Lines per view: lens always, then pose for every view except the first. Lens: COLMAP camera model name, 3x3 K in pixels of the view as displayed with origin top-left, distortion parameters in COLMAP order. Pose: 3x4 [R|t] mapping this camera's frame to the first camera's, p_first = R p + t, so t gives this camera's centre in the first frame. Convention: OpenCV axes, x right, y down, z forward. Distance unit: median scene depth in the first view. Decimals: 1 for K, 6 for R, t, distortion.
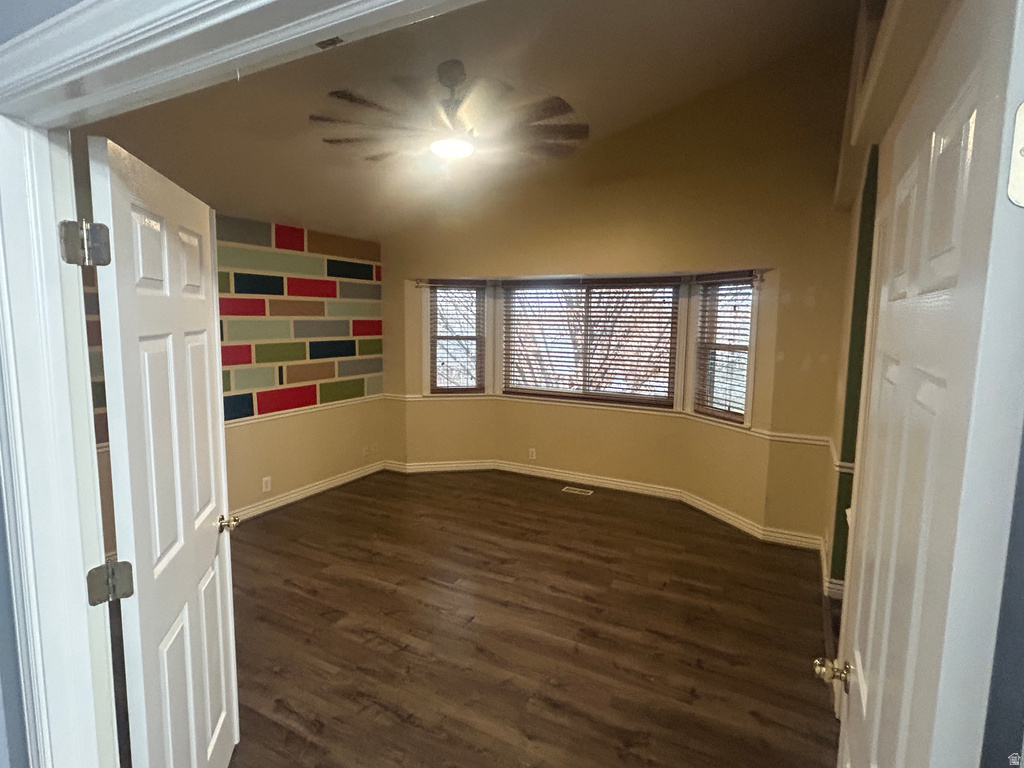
lens RADIAL K [[554.0, 0, 495.9], [0, 554.0, 379.7], [0, 0, 1]] dist [-0.002048, -0.001305]
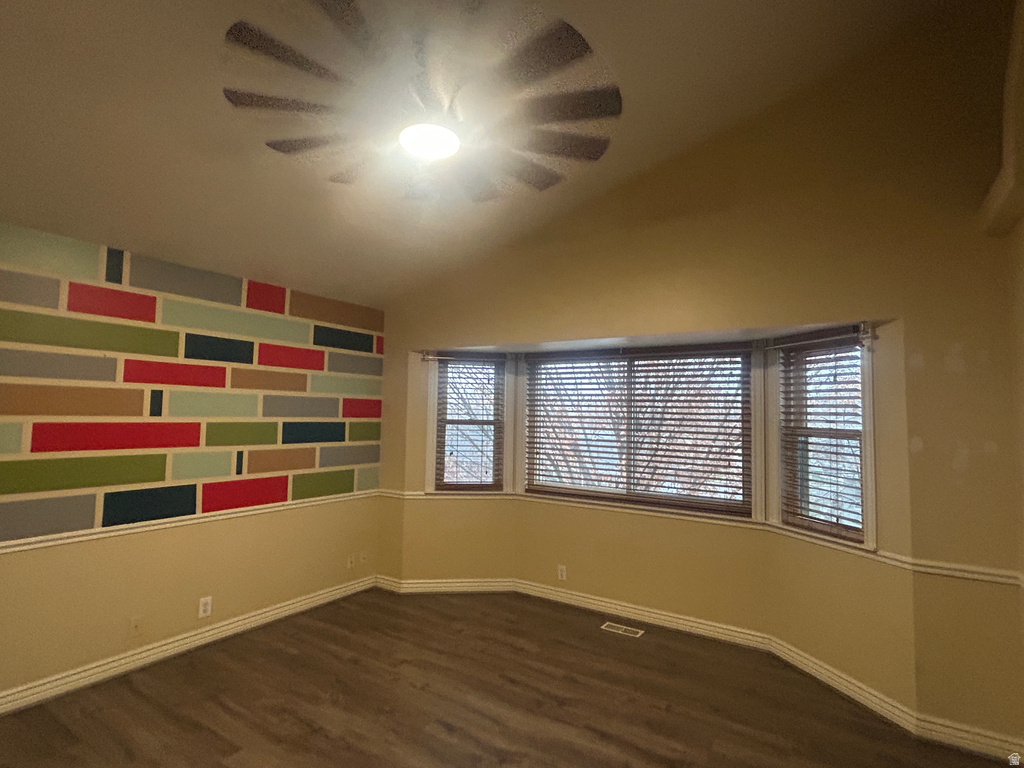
lens RADIAL K [[554.0, 0, 495.9], [0, 554.0, 379.7], [0, 0, 1]] dist [-0.002048, -0.001305]
pose [[0.996609, 0.003906, -0.082191, 0.039680], [-0.018247, 0.984493, -0.174471, 0.006185], [0.080235, 0.175379, 0.981226, 0.208613]]
